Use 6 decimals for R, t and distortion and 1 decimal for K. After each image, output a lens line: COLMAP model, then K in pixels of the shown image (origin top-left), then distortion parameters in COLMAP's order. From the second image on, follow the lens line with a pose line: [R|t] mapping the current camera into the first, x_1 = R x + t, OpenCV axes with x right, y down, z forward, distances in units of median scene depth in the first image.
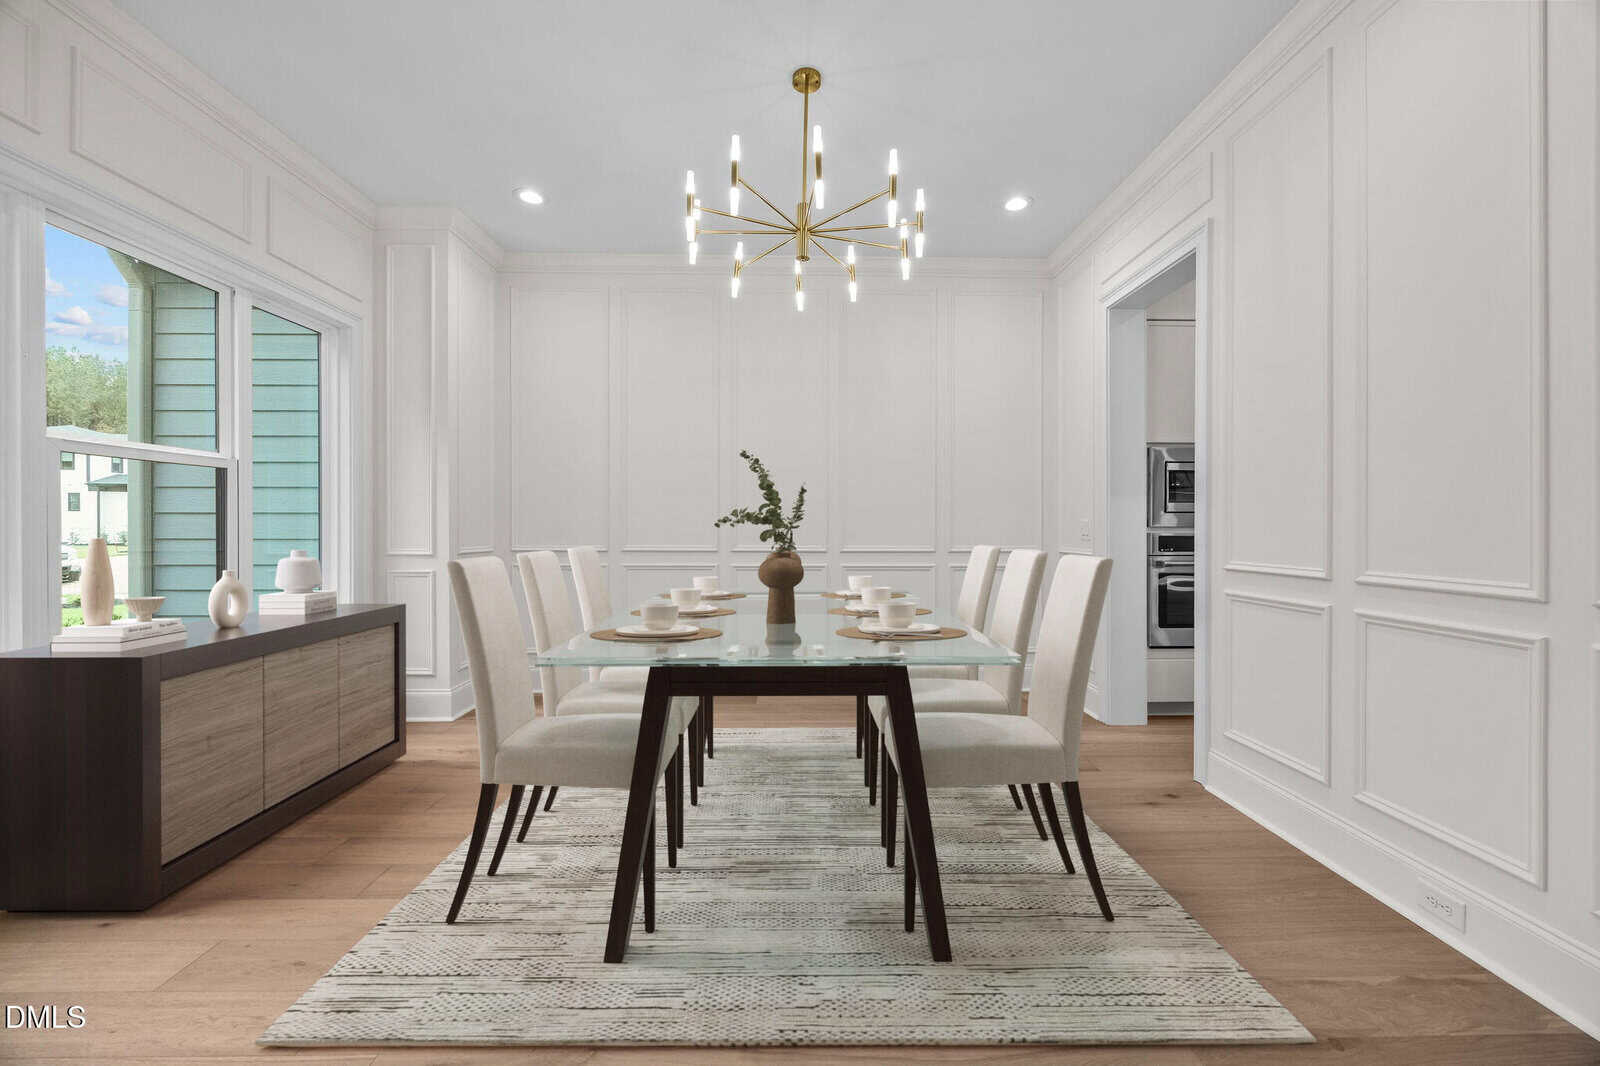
lens RADIAL K [[609.2, 0, 802.7], [0, 609.2, 529.3], [0, 0, 1]] dist [-0.001880, -0.000274]
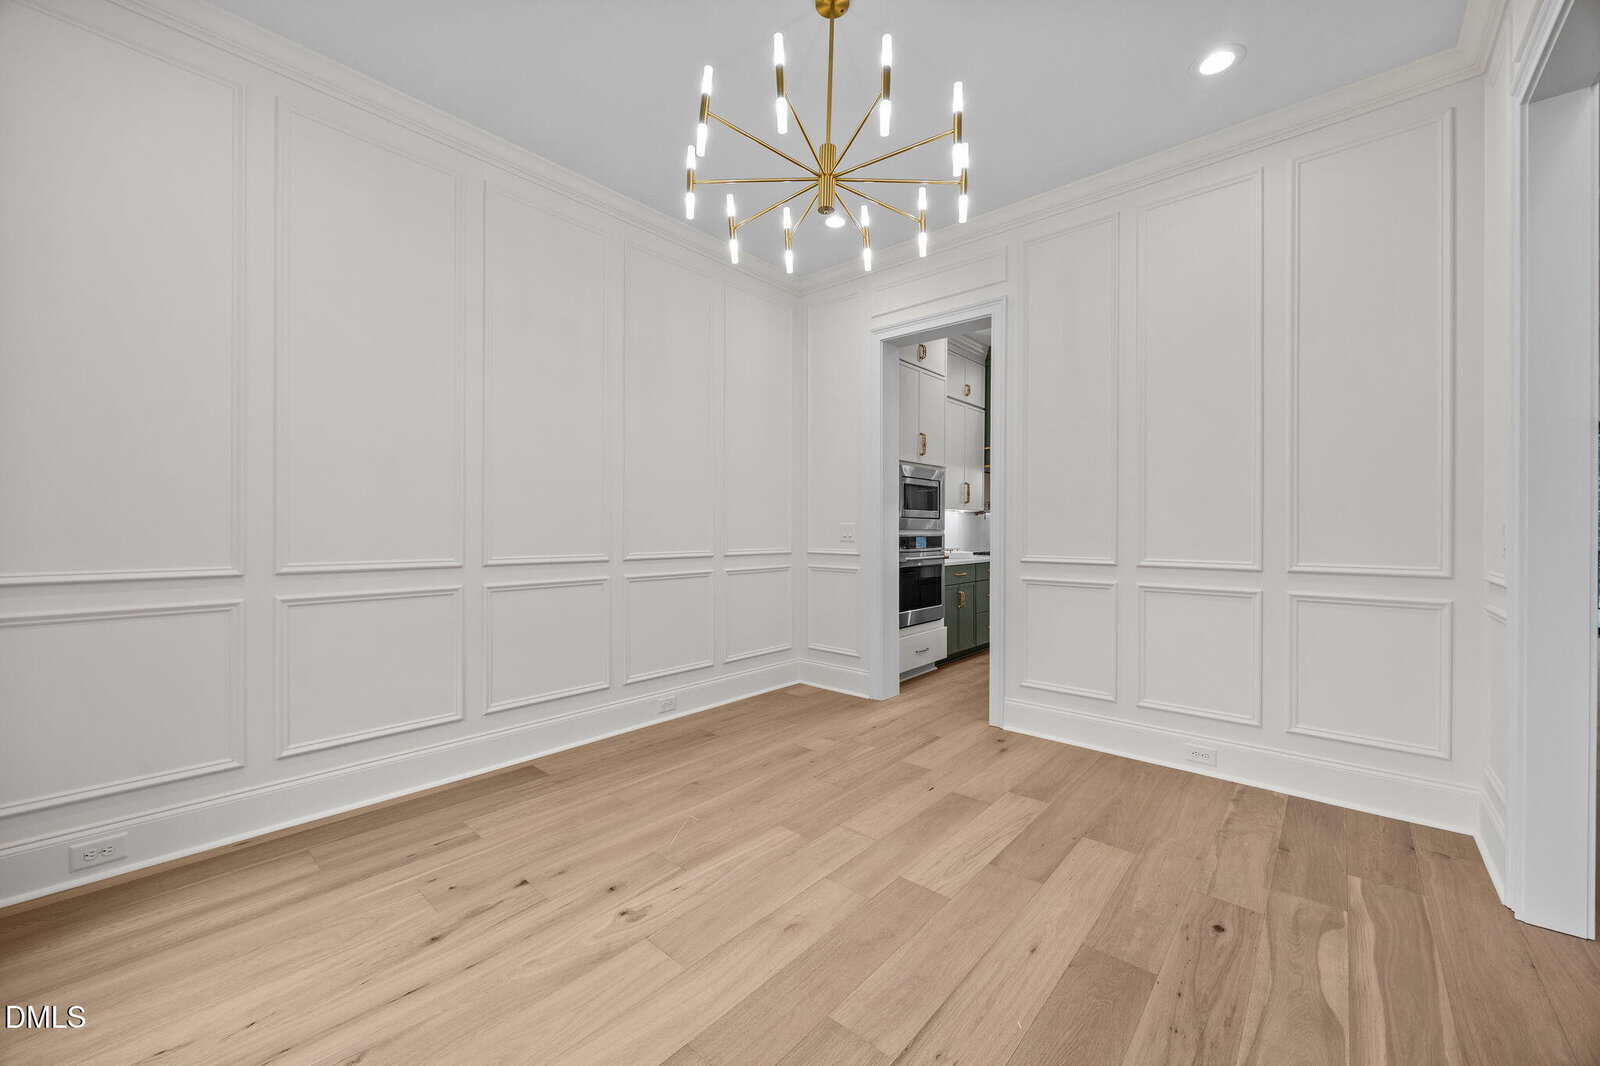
lens RADIAL K [[609.2, 0, 802.7], [0, 609.2, 529.3], [0, 0, 1]] dist [-0.001880, -0.000274]
pose [[0.674917, -0.004255, 0.737881, -0.613102], [0.004607, 0.999988, 0.001552, -0.009195], [-0.737879, 0.002352, 0.674929, 0.442368]]
